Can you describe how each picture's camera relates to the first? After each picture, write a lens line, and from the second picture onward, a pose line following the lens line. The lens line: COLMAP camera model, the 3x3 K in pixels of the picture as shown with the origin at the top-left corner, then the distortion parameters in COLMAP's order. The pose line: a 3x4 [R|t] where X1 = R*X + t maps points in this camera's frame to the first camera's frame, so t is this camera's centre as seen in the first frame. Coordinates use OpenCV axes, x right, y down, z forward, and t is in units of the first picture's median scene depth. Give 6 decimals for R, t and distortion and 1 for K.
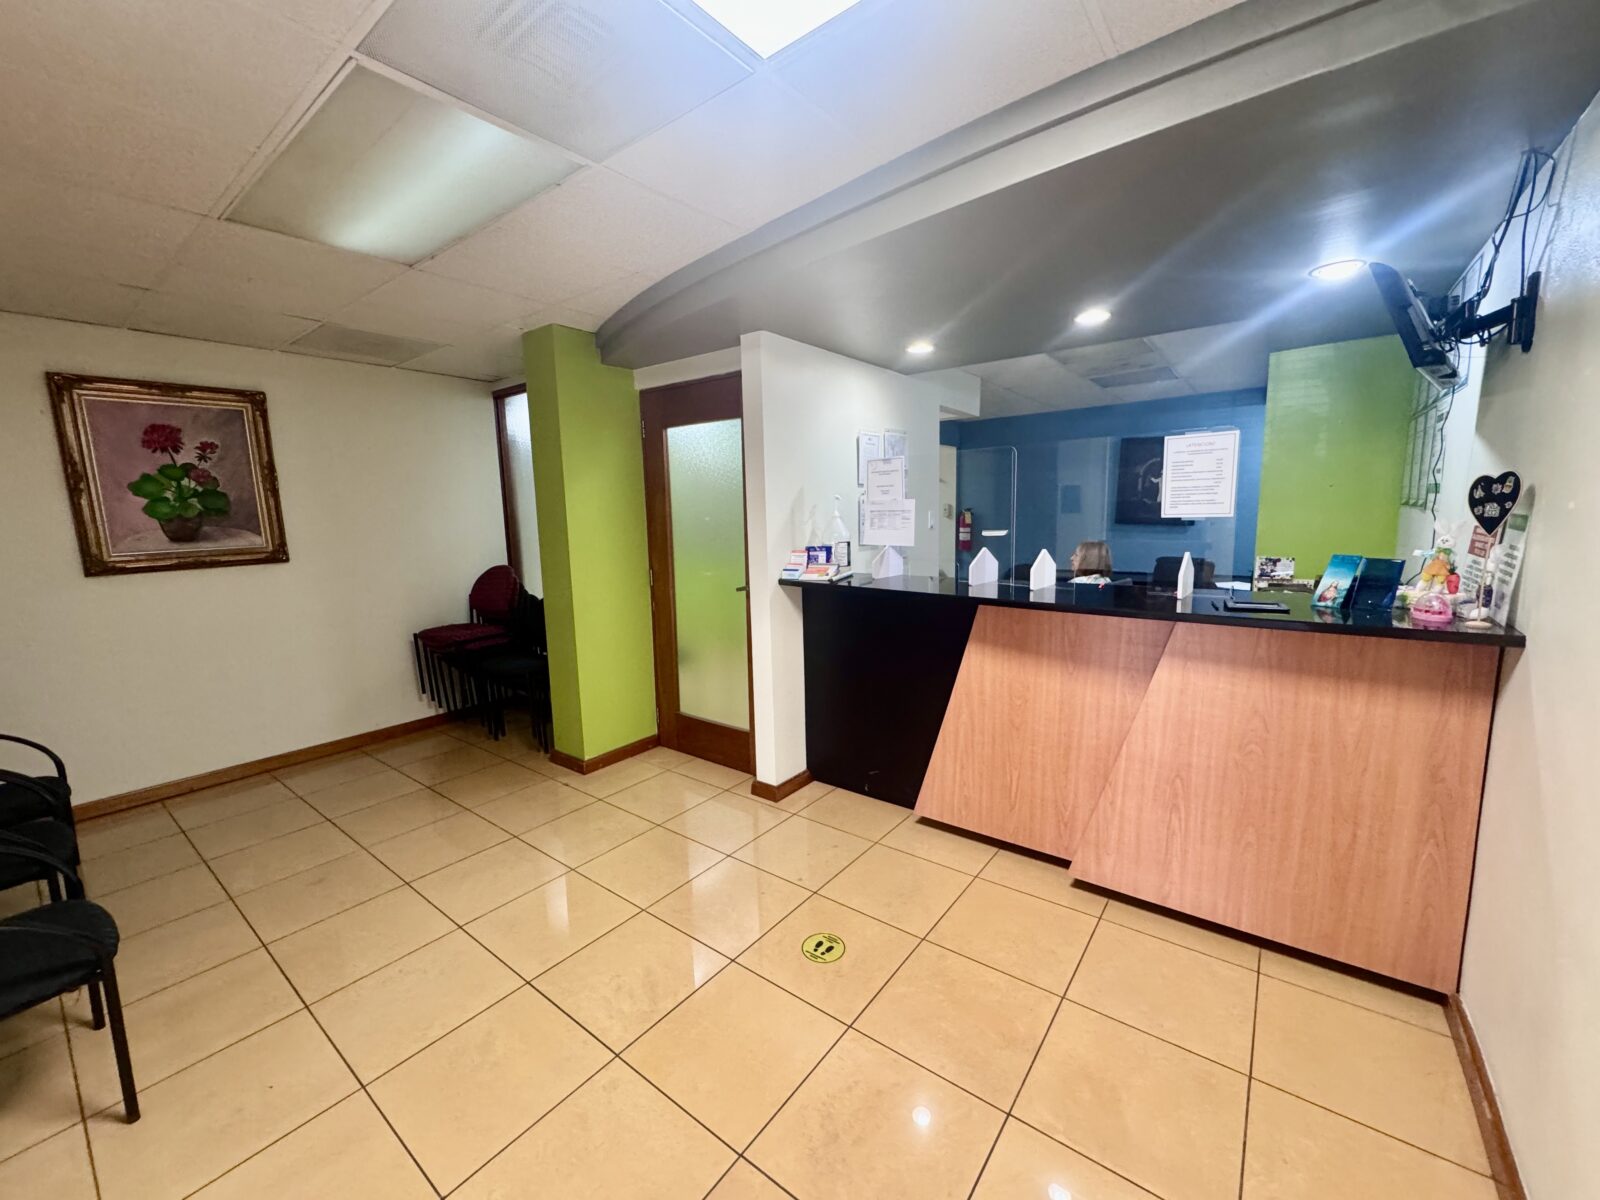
lens RADIAL K [[638.1, 0, 802.8], [0, 638.1, 600.3], [0, 0, 1]] dist [-0.001042, -0.000105]
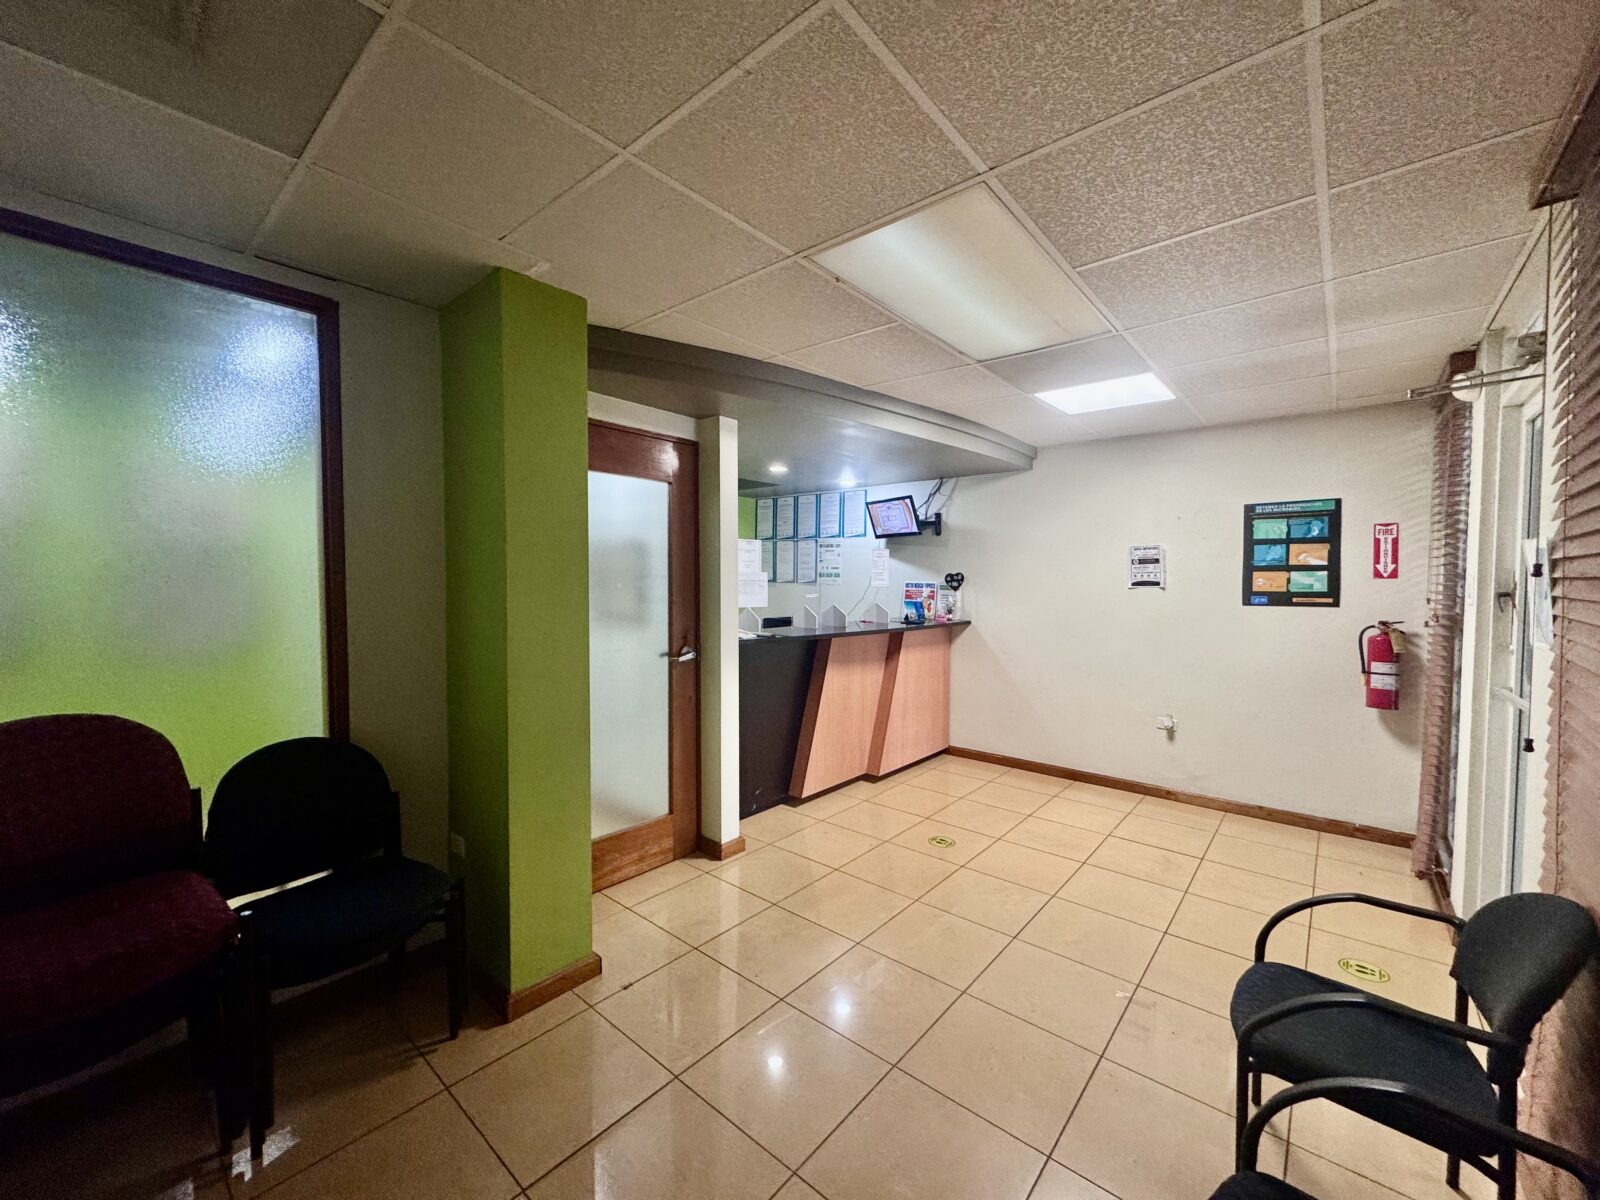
lens RADIAL K [[638.1, 0, 801.4], [0, 638.1, 599.5], [0, 0, 1]] dist [-0.001042, -0.000105]
pose [[0.057557, -0.018981, 0.998162, -1.679741], [0.127083, 0.991825, 0.011532, -0.152485], [-0.990221, 0.126186, 0.059498, 1.212037]]
